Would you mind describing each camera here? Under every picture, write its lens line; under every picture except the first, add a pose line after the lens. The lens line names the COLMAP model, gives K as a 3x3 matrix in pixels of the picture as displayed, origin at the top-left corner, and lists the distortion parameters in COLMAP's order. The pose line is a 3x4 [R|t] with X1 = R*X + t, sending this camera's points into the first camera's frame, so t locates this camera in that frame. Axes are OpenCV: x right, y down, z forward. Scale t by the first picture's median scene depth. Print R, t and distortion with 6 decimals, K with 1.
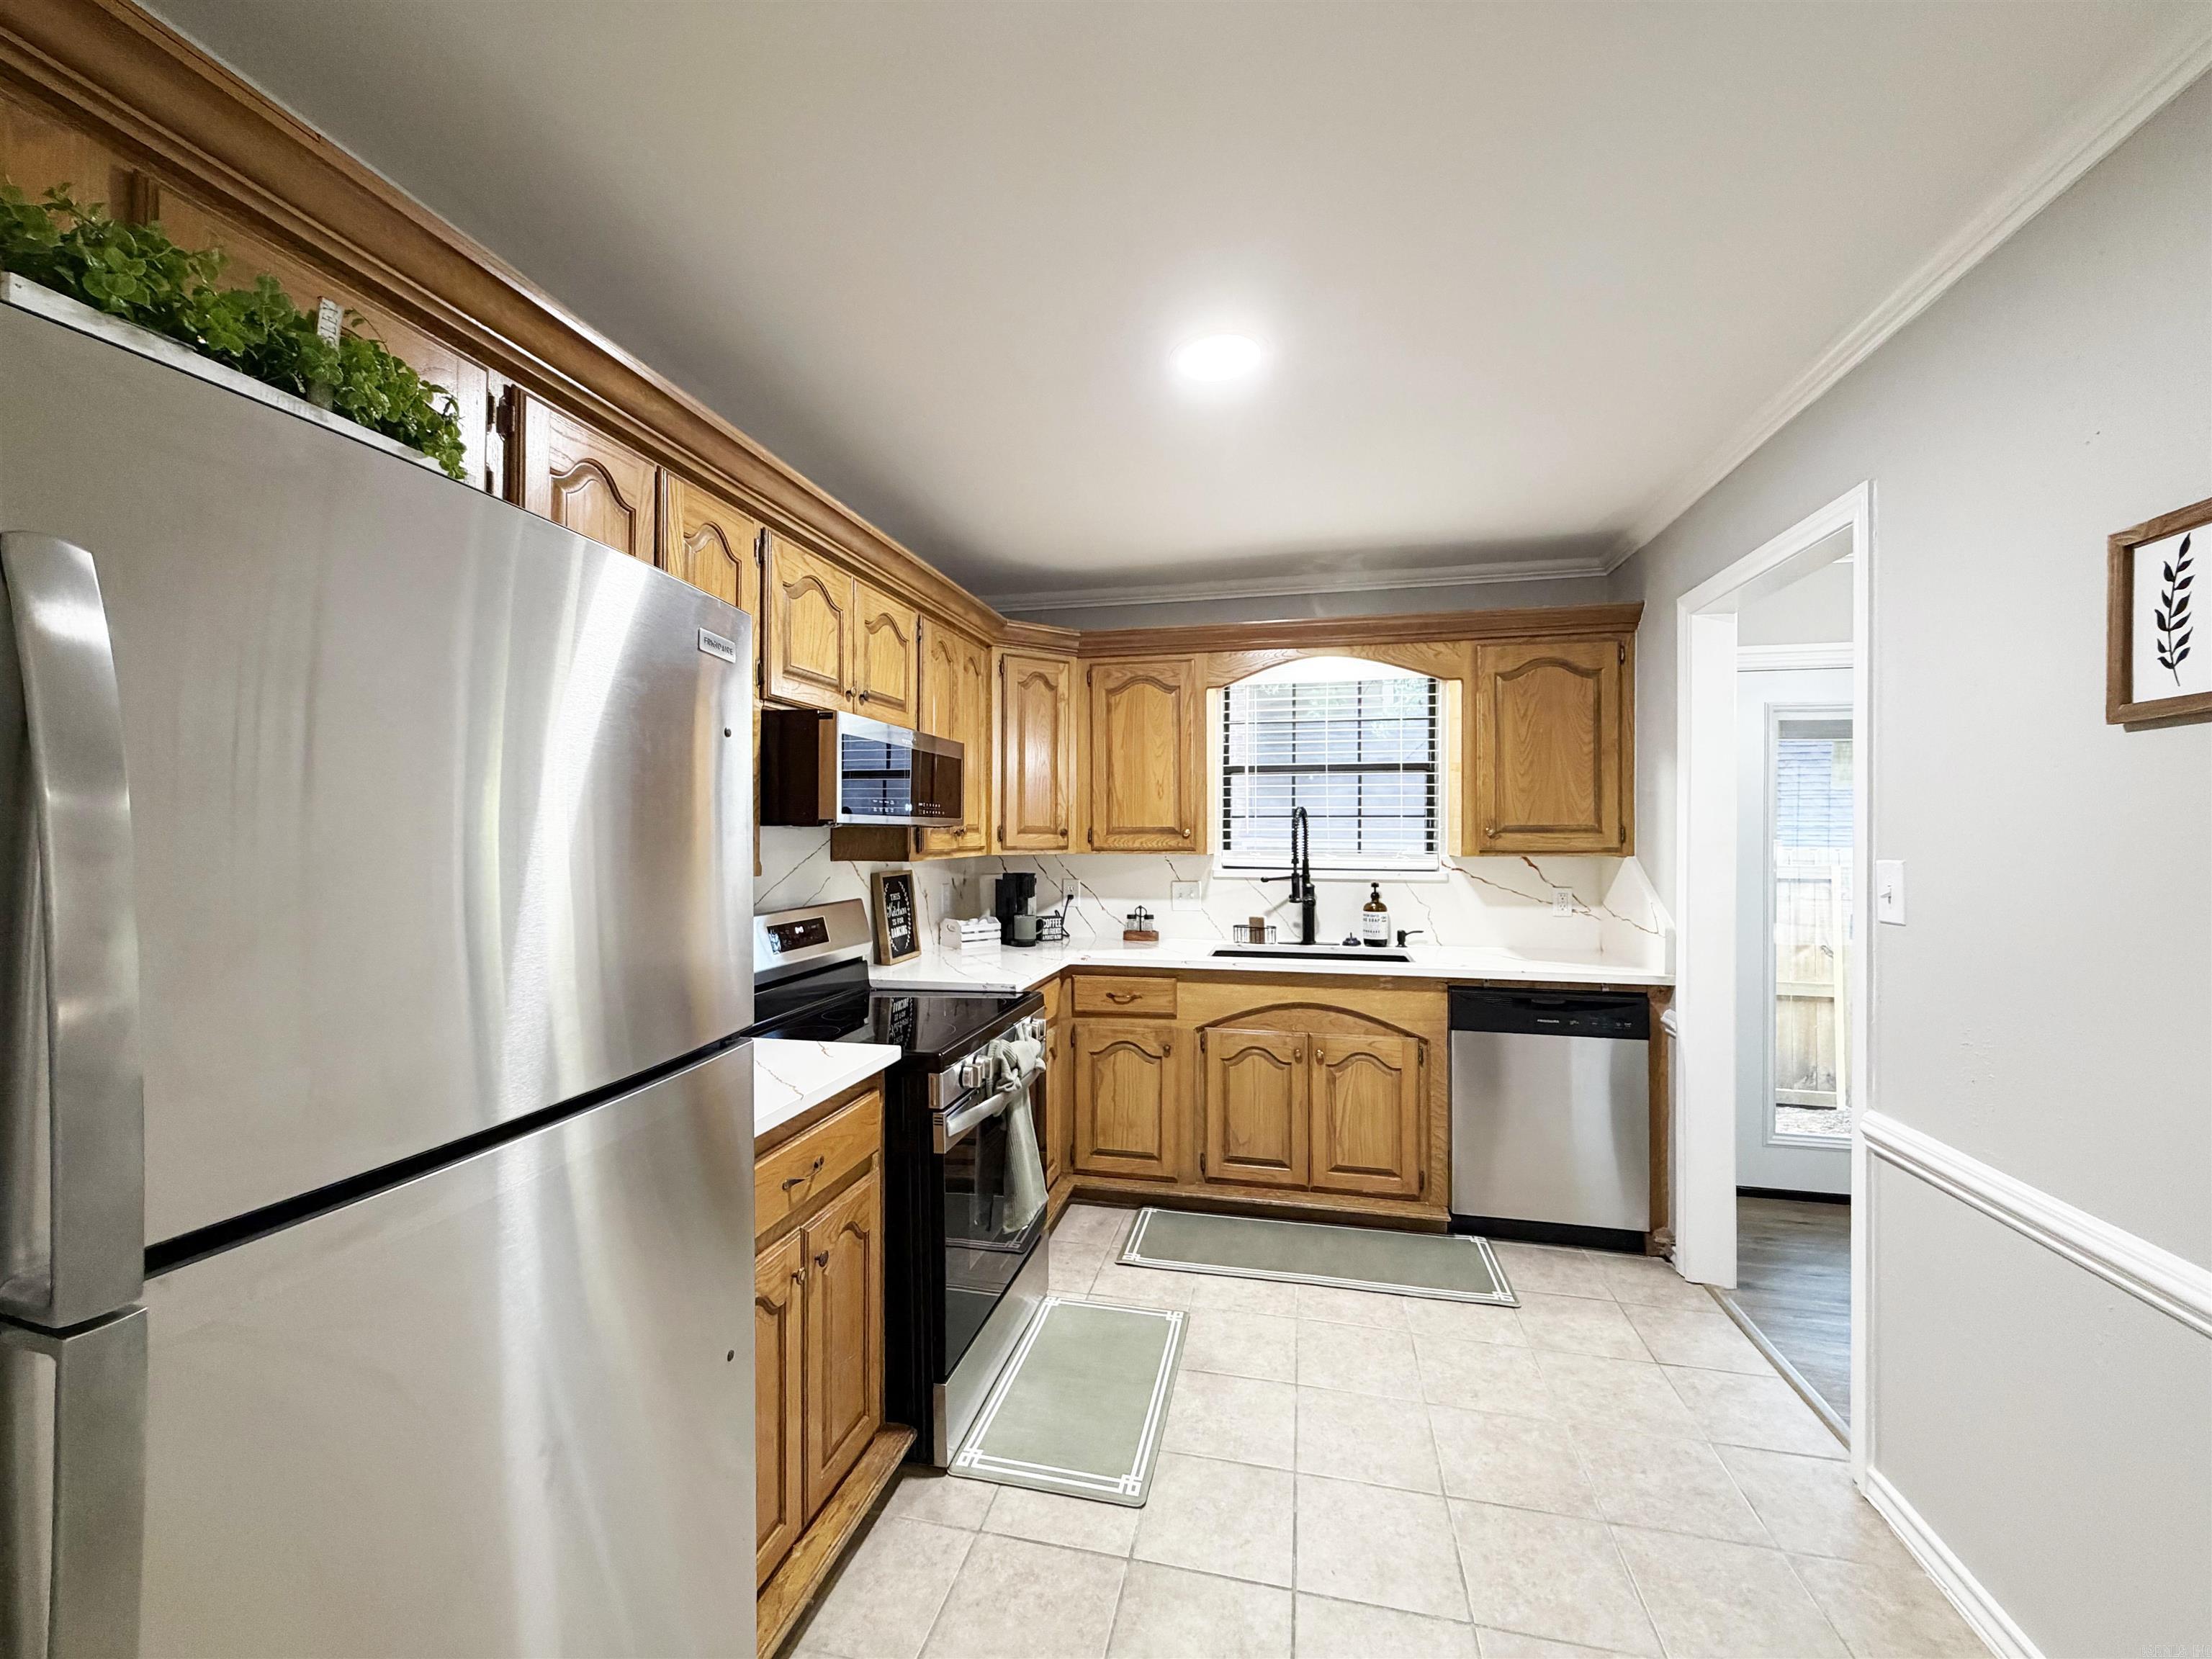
lens RADIAL K [[878.4, 0, 1101.9], [0, 878.4, 829.5], [0, 0, 1]] dist [-0.000577, -0.000075]
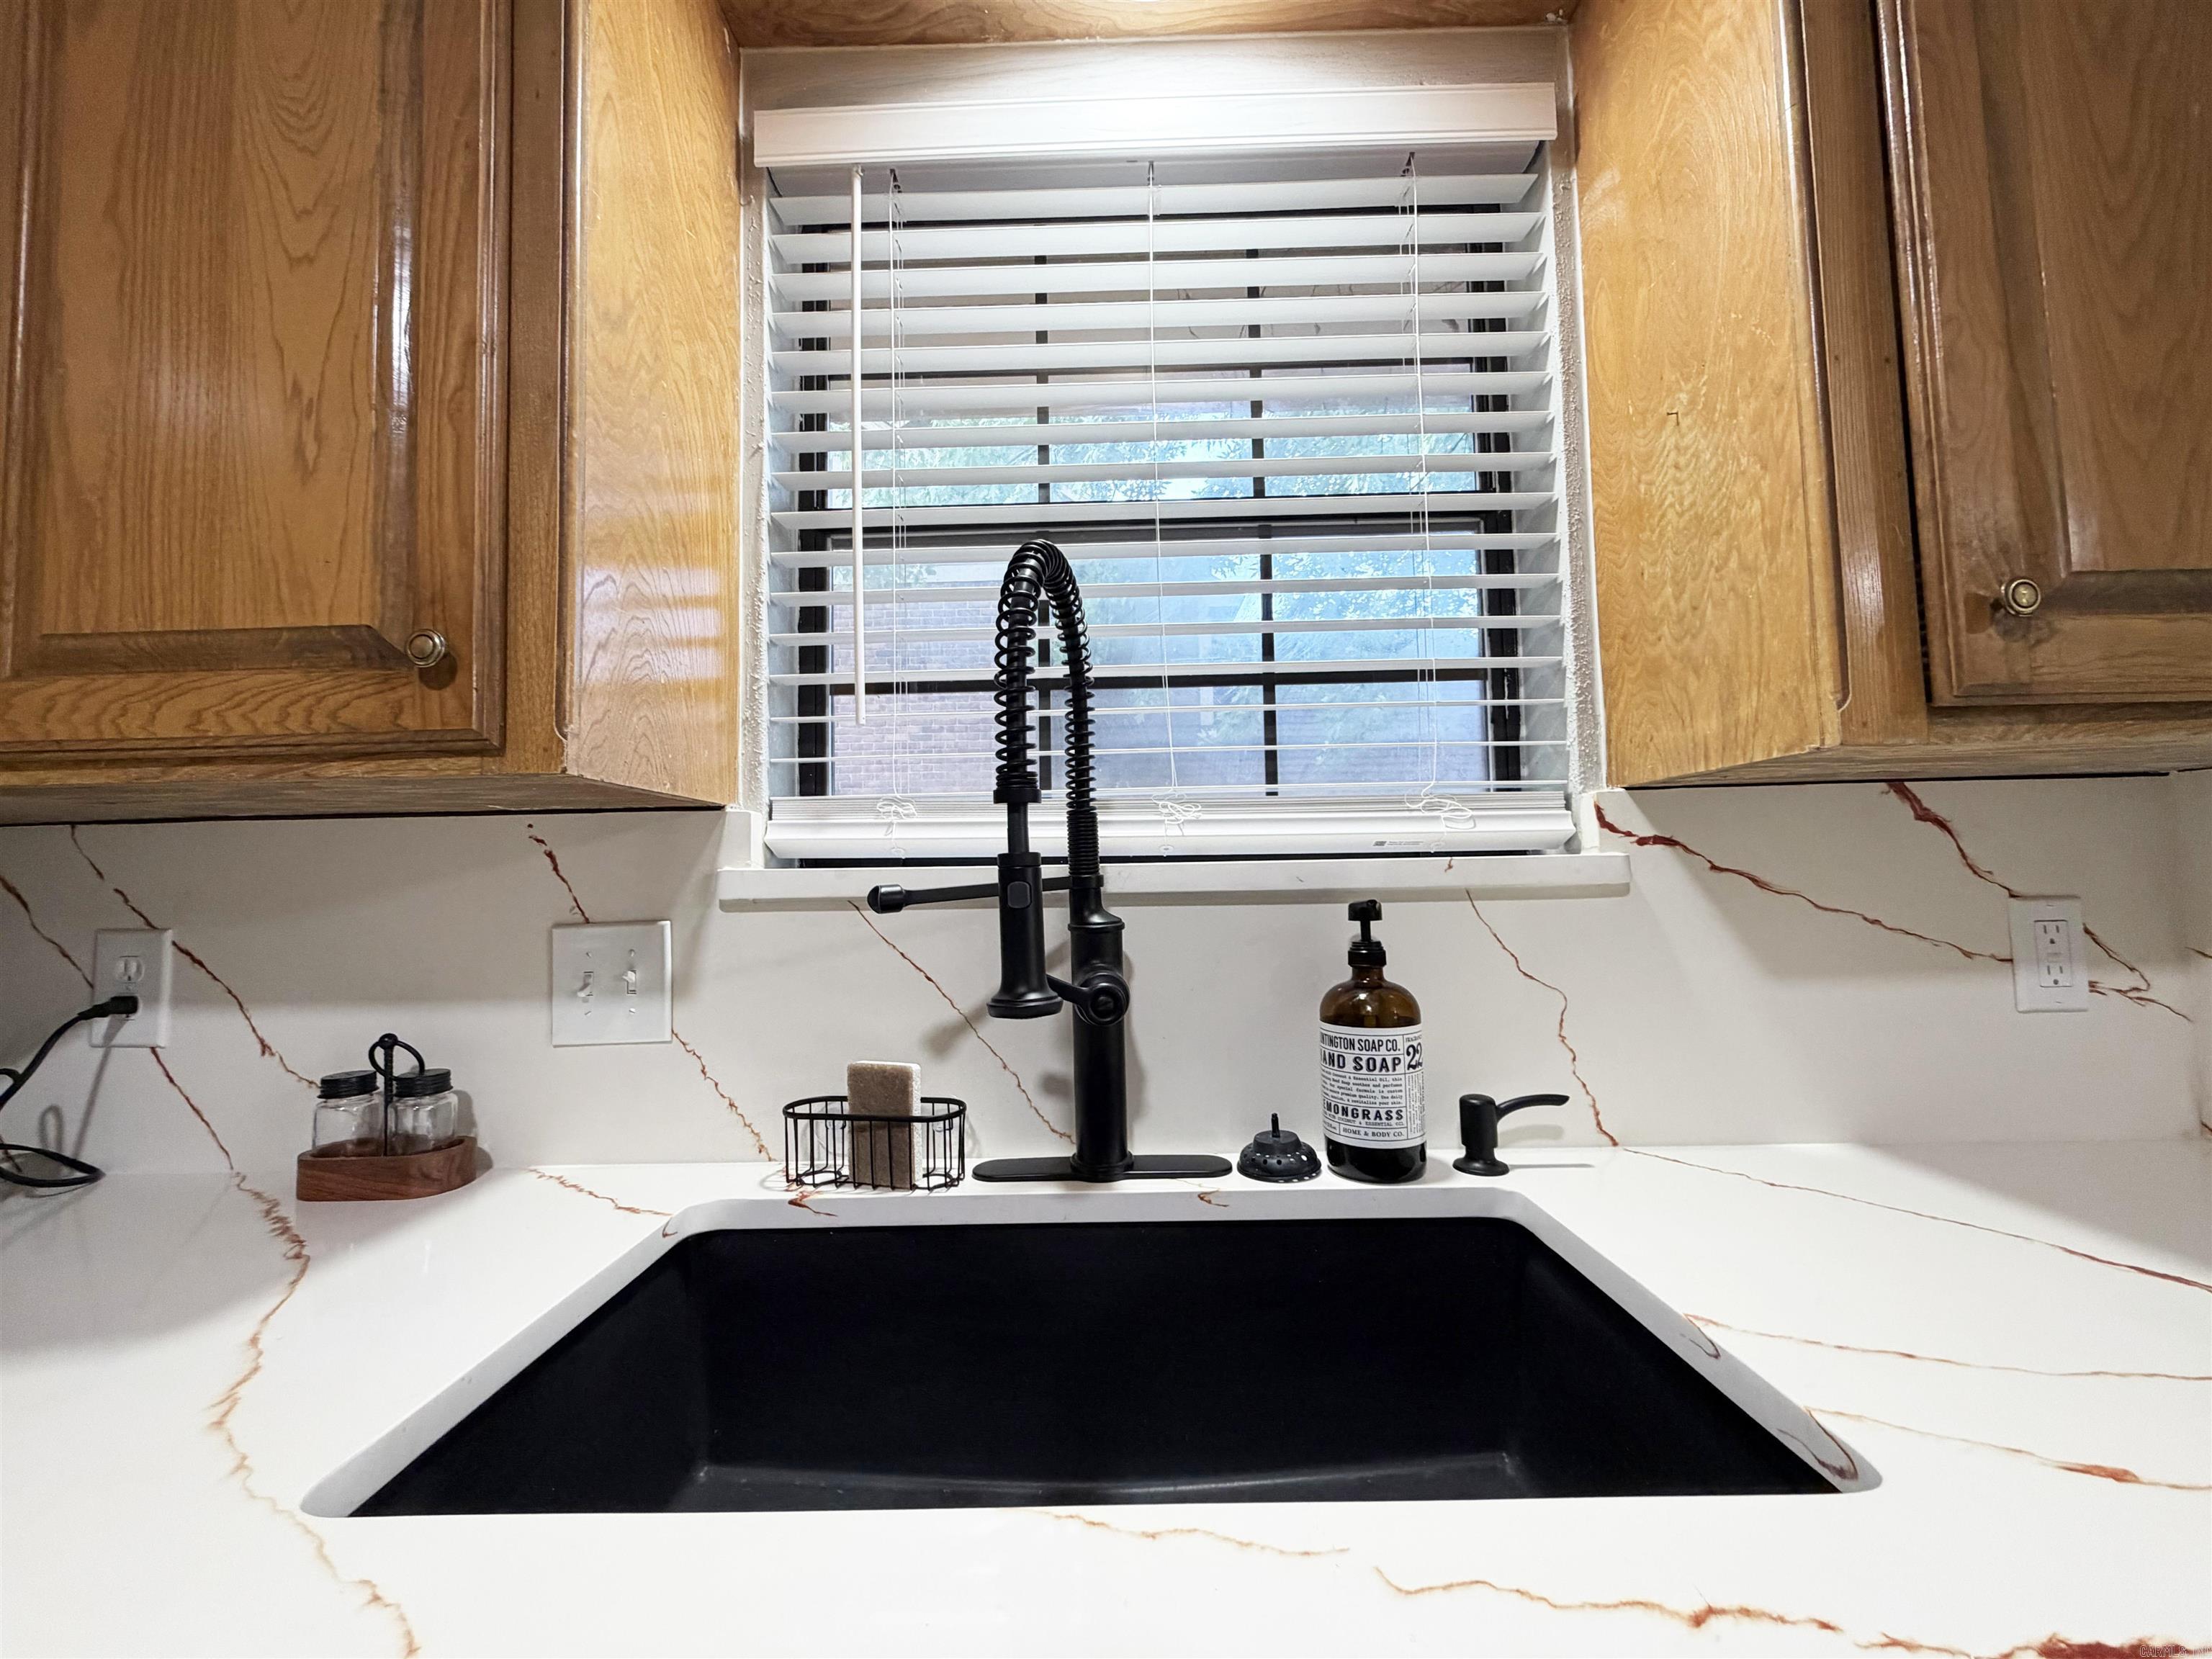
lens RADIAL K [[884.0, 0, 1101.7], [0, 884.0, 833.7], [0, 0, 1]] dist [-0.001732, -0.000220]
pose [[0.977544, -0.009417, 0.210522, 0.197679], [0.020464, 0.998522, -0.050356, 0.054970], [-0.209736, 0.053533, 0.976291, 0.811073]]
